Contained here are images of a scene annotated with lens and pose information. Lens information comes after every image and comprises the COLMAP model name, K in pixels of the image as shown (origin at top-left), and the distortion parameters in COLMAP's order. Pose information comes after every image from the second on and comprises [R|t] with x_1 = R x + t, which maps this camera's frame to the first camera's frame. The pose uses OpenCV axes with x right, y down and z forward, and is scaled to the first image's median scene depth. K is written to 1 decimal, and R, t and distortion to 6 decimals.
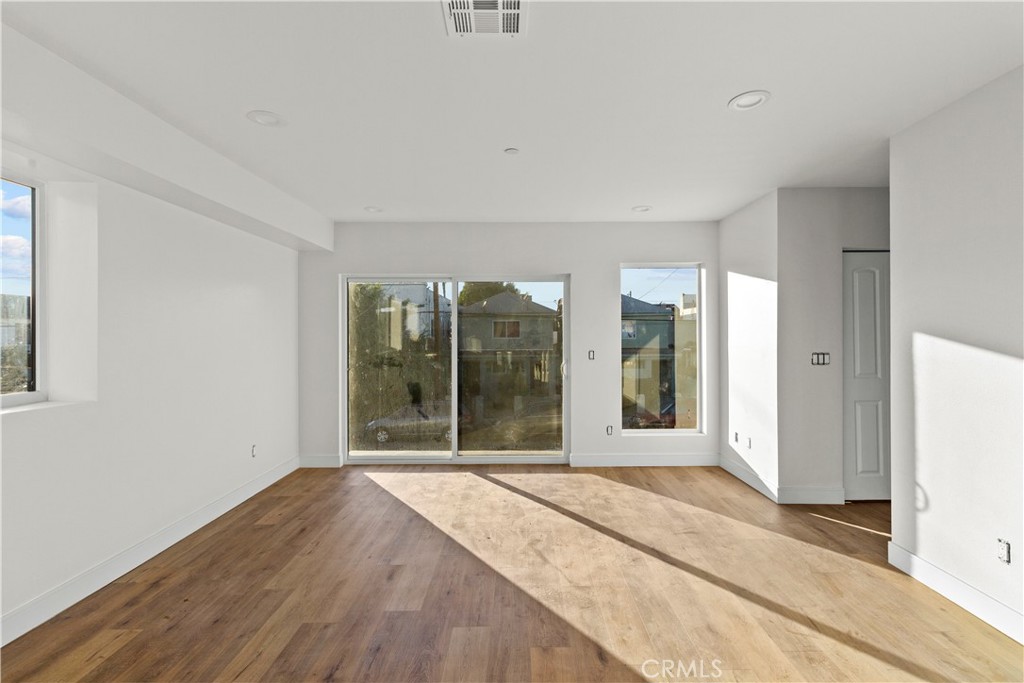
lens RADIAL K [[477.4, 0, 525.4], [0, 477.4, 331.9], [0, 0, 1]] dist [0.001413, -0.000742]
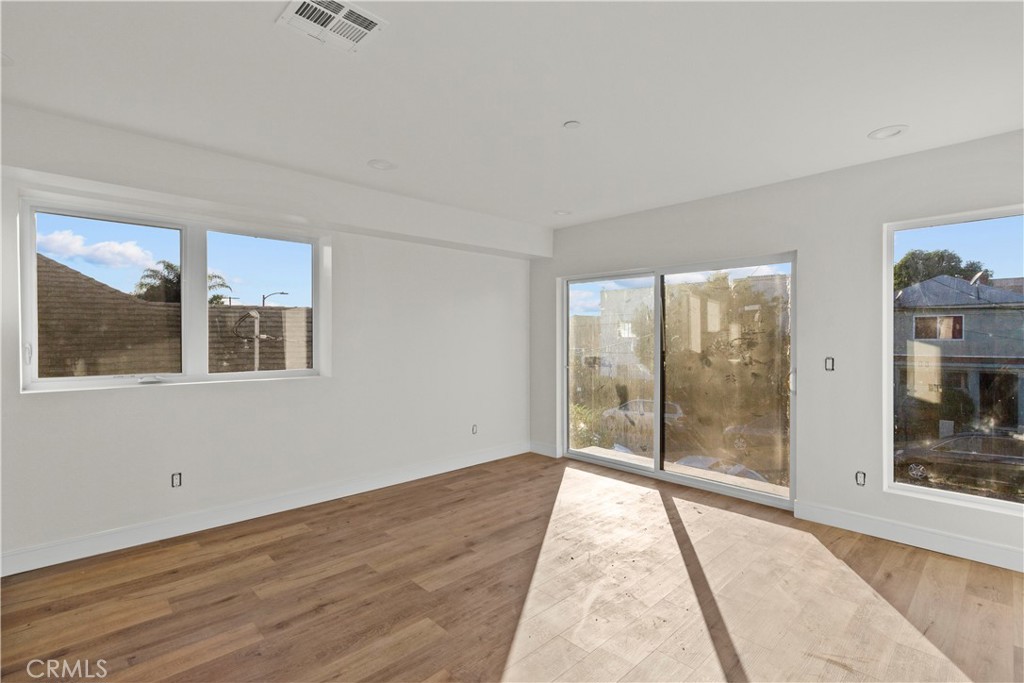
lens RADIAL K [[477.4, 0, 513.8], [0, 477.4, 338.2], [0, 0, 1]] dist [0.001413, -0.000742]
pose [[0.687318, 0.004962, -0.726340, 0.502158], [0.004504, 0.999928, 0.011093, 0.002261], [0.726343, -0.010896, 0.687246, 0.298516]]
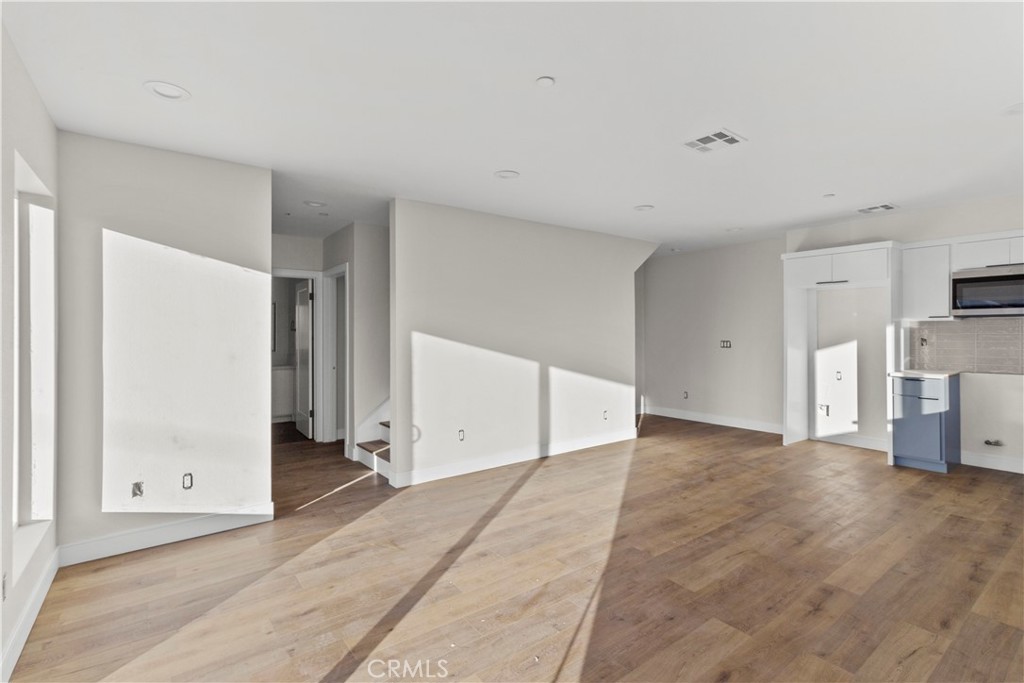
lens RADIAL K [[477.4, 0, 510.1], [0, 477.4, 337.7], [0, 0, 1]] dist [0.001413, -0.000742]
pose [[-0.591079, 0.001800, 0.806612, -0.548703], [0.001835, 0.999998, -0.000887, 0.020170], [-0.806612, 0.000955, -0.591081, 1.383349]]
